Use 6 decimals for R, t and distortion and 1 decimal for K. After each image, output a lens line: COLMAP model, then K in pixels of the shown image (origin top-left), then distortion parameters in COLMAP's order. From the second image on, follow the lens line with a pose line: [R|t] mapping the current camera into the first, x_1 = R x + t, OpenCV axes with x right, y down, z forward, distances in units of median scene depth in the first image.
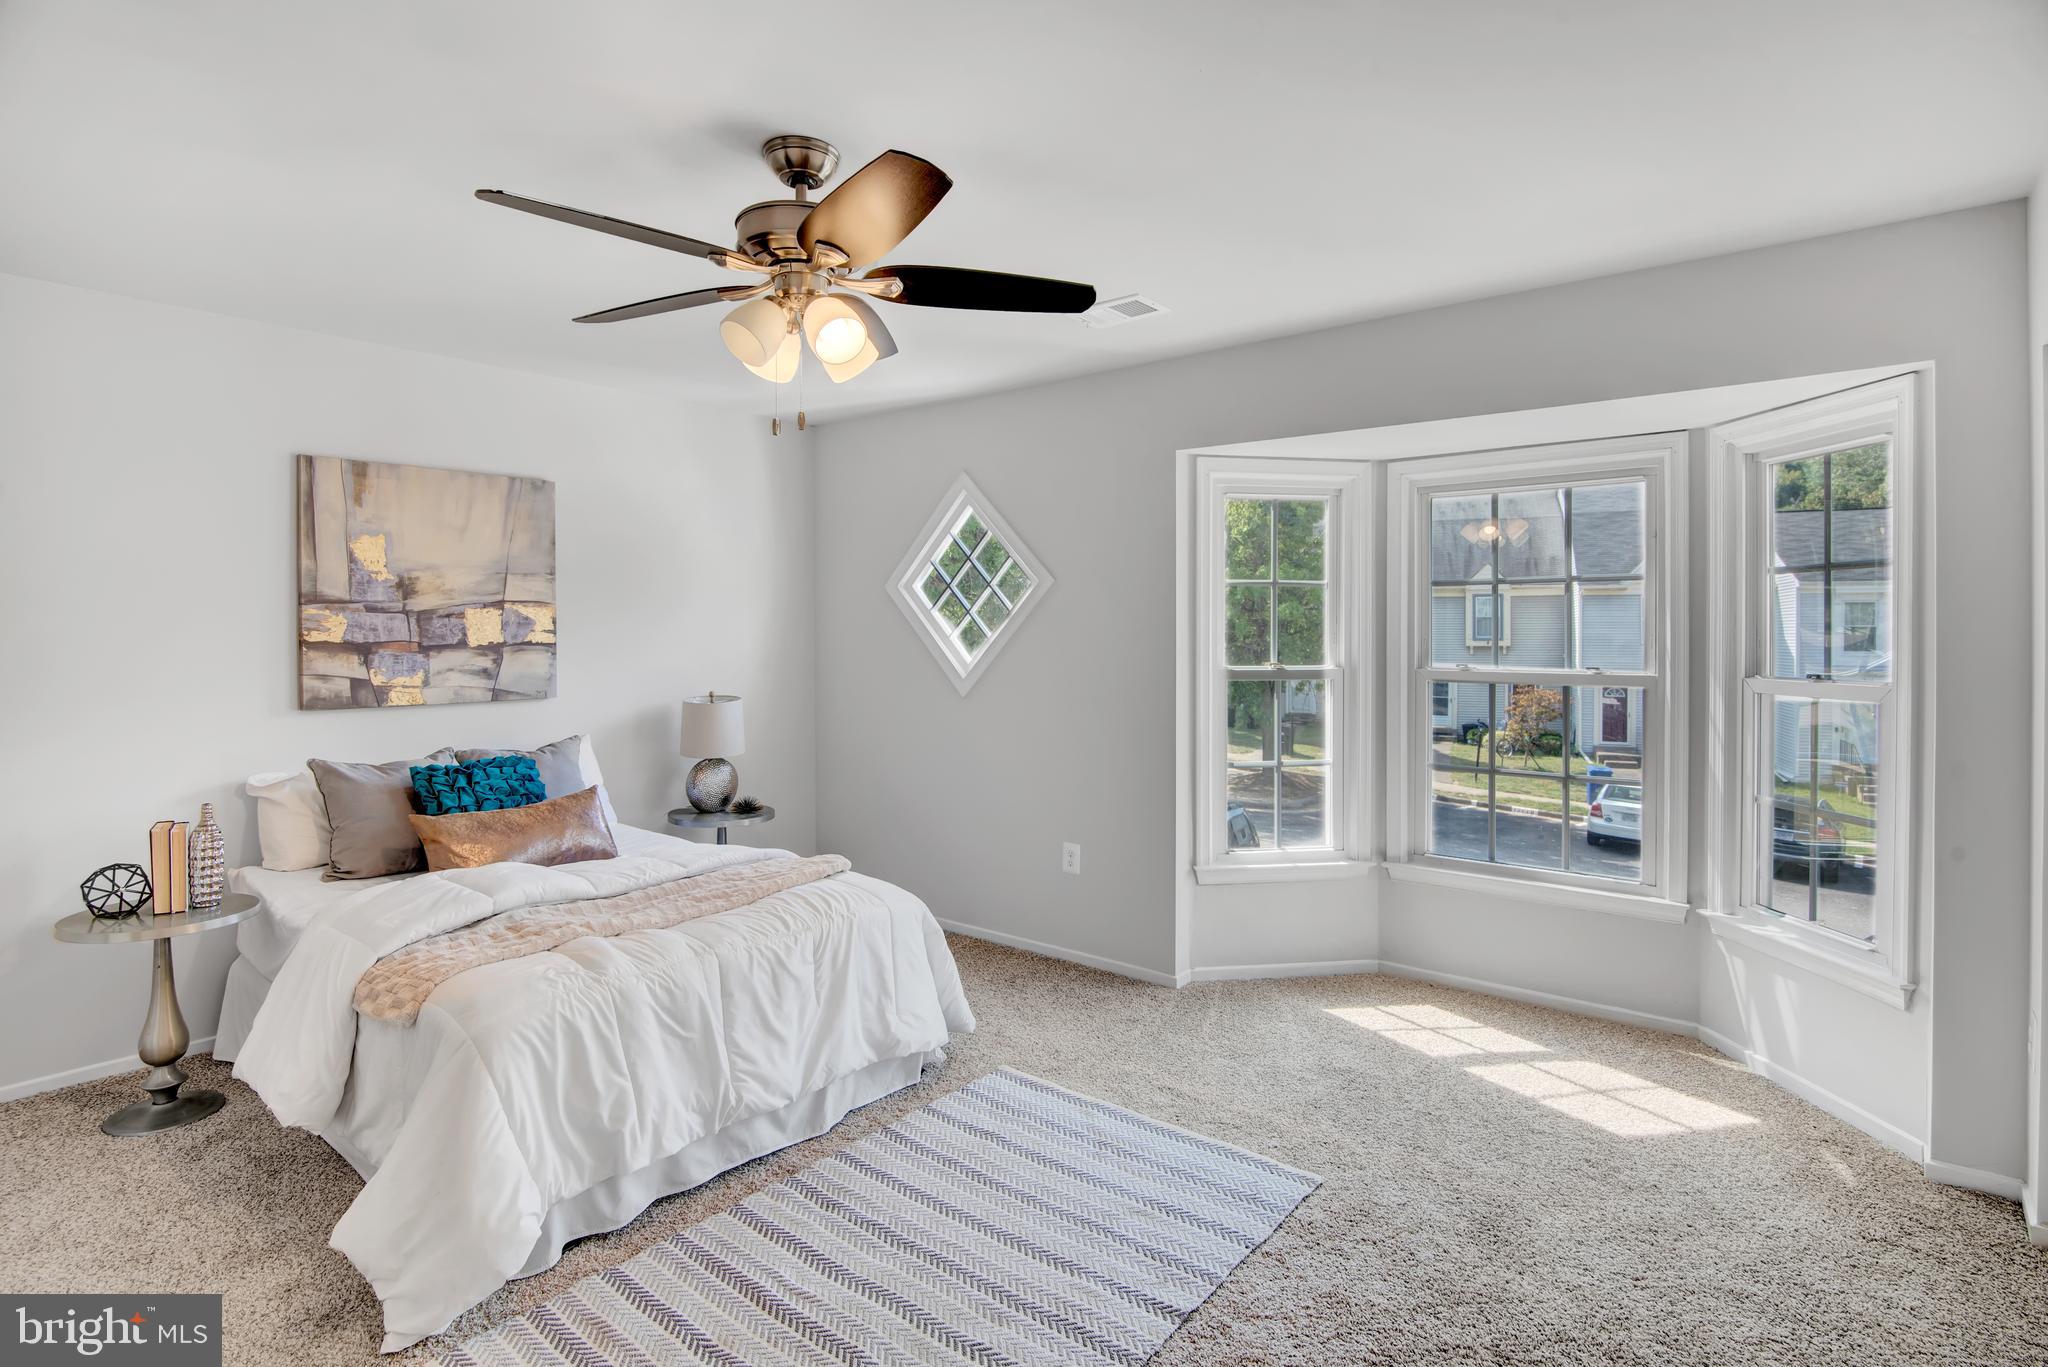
lens RADIAL K [[1061.4, 0, 949.4], [0, 1061.4, 648.7], [0, 0, 1]] dist [-0.015584, 0.000003]
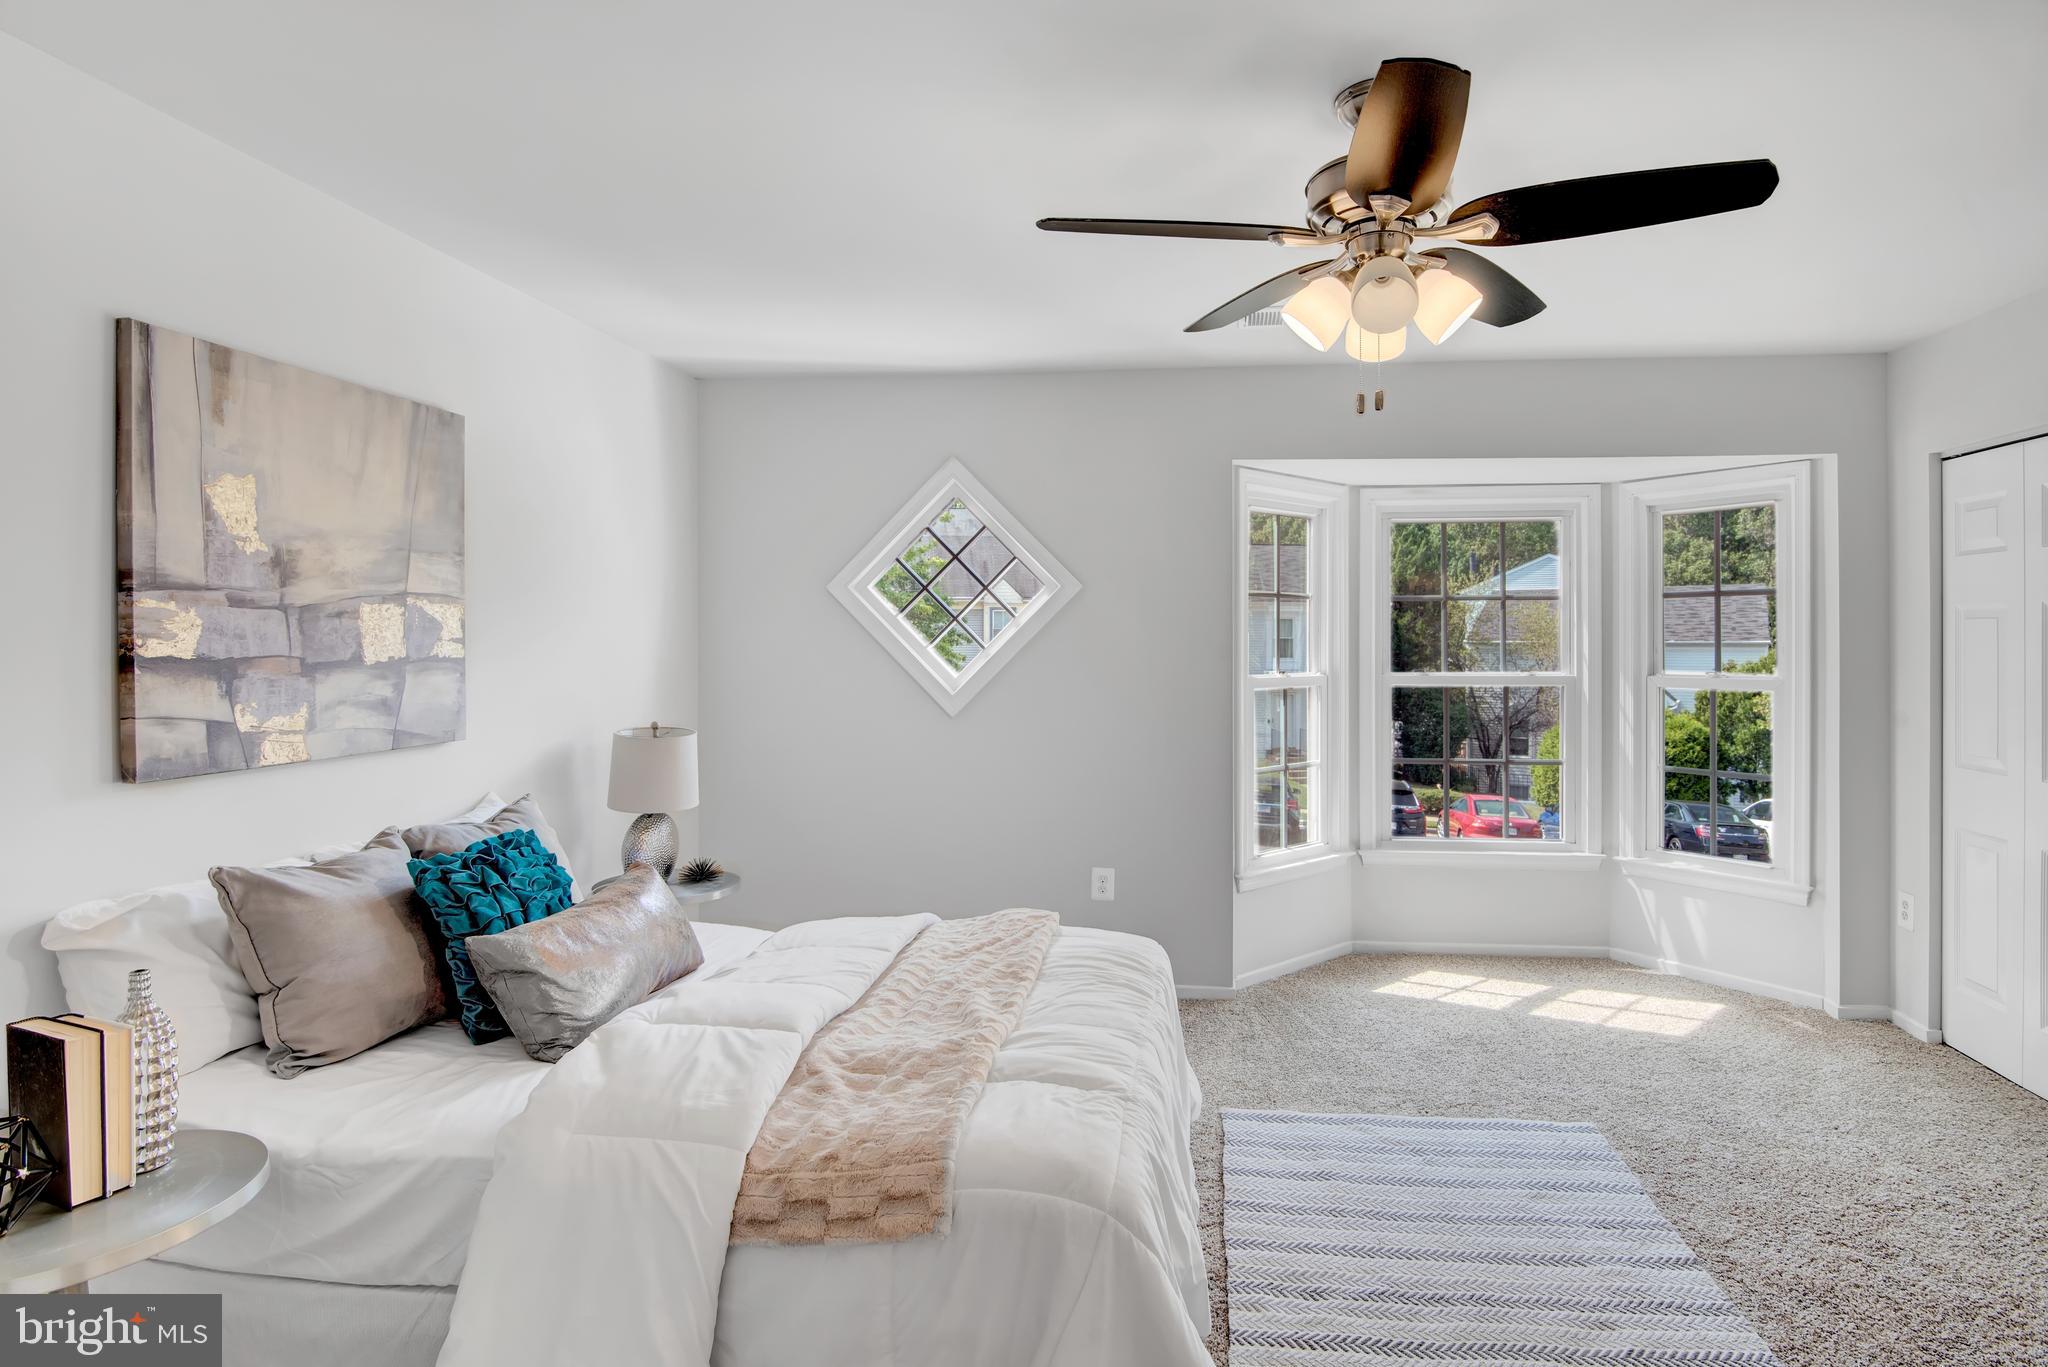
lens RADIAL K [[1121.8, 0, 1063.7], [0, 1121.8, 647.5], [0, 0, 1]] dist [-0.018034, 0.000211]
pose [[0.812652, -0.002707, 0.582743, -0.529728], [0.010421, 0.999897, -0.009888, -0.001263], [-0.582656, 0.014108, 0.812596, 0.235264]]
